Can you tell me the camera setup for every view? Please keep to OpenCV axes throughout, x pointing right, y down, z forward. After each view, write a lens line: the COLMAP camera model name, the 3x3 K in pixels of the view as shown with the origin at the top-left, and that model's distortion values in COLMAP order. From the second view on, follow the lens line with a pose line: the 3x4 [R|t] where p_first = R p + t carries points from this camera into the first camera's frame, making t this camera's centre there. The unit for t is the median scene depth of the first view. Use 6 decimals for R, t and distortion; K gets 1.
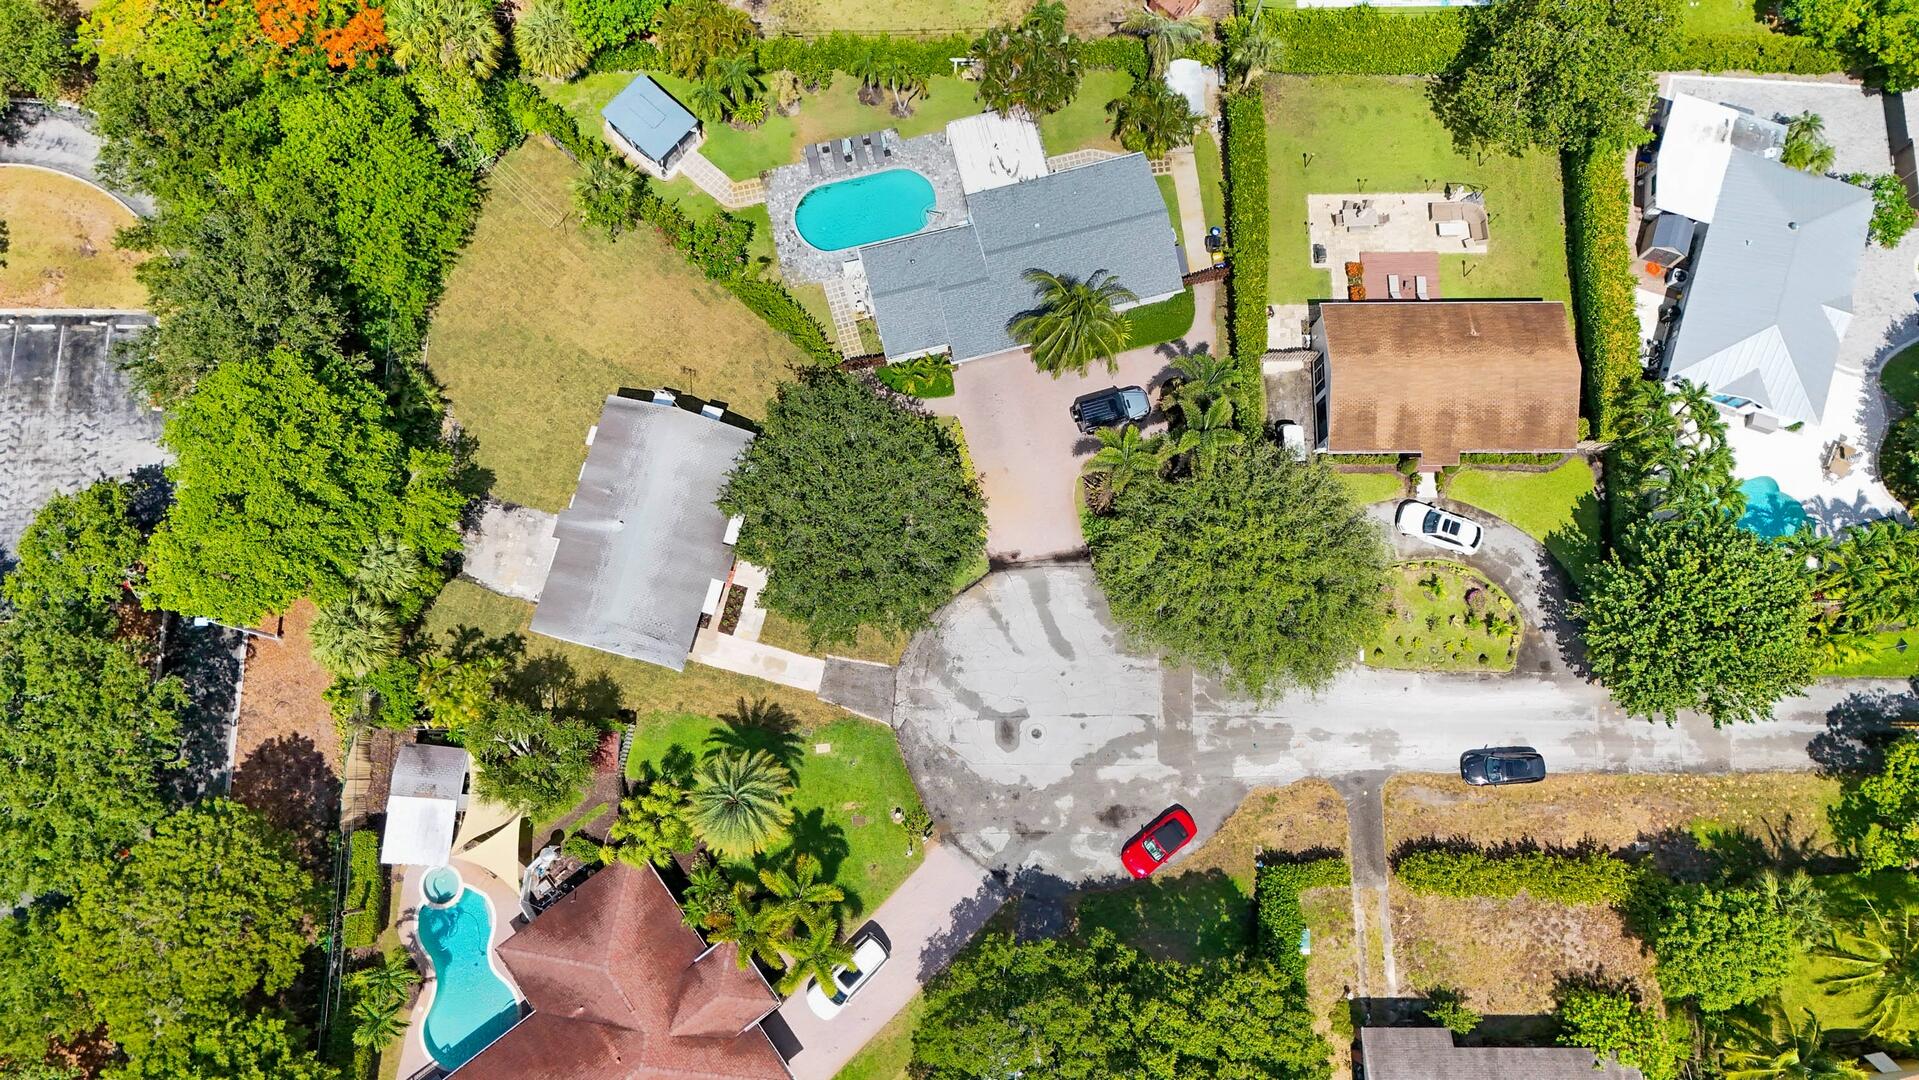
lens RADIAL K [[1424.9, 0, 986.2], [0, 1424.9, 522.1], [0, 0, 1]] dist [0.133102, -0.207276]
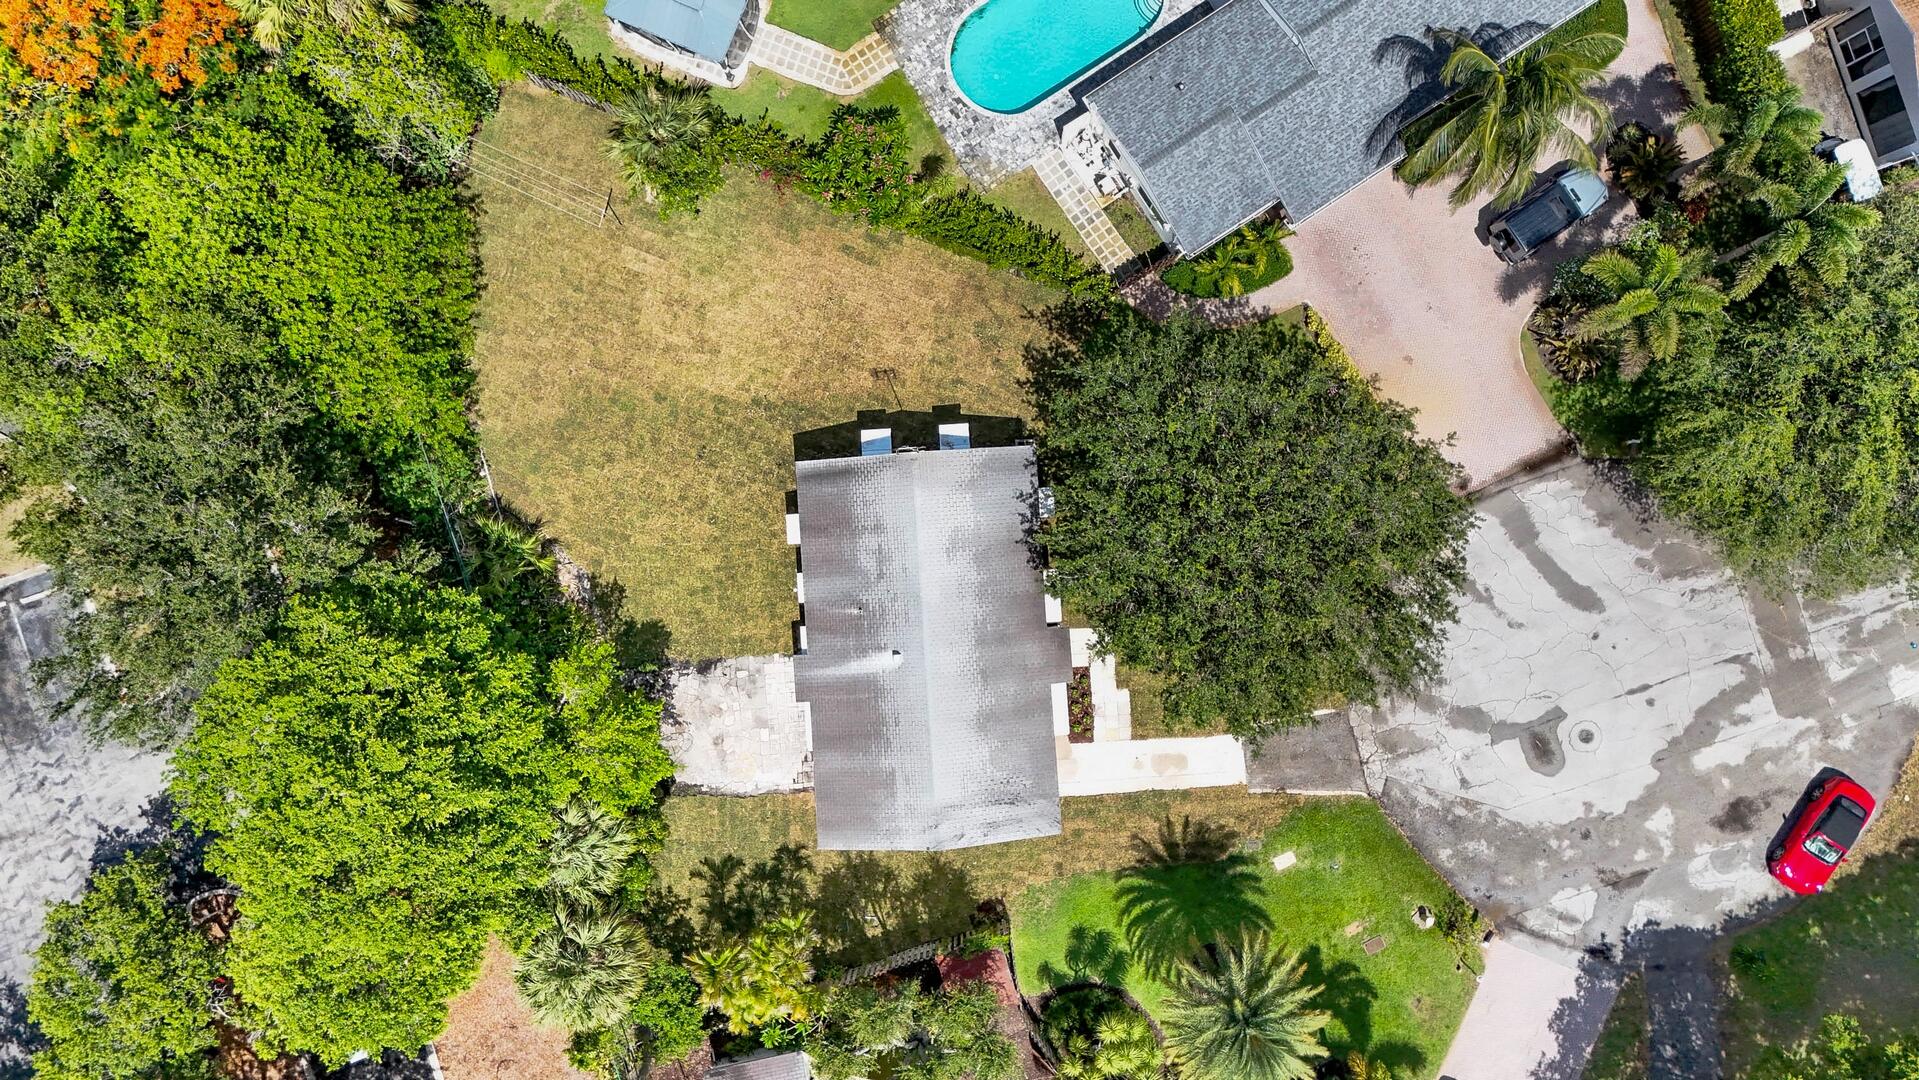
lens RADIAL K [[1424.9, 0, 986.2], [0, 1424.9, 522.1], [0, 0, 1]] dist [0.133102, -0.207276]
pose [[0.946734, -0.321123, -0.023965, -0.176996], [0.319906, 0.929418, 0.183961, -0.152373], [-0.036800, -0.181828, 0.982641, 0.377052]]
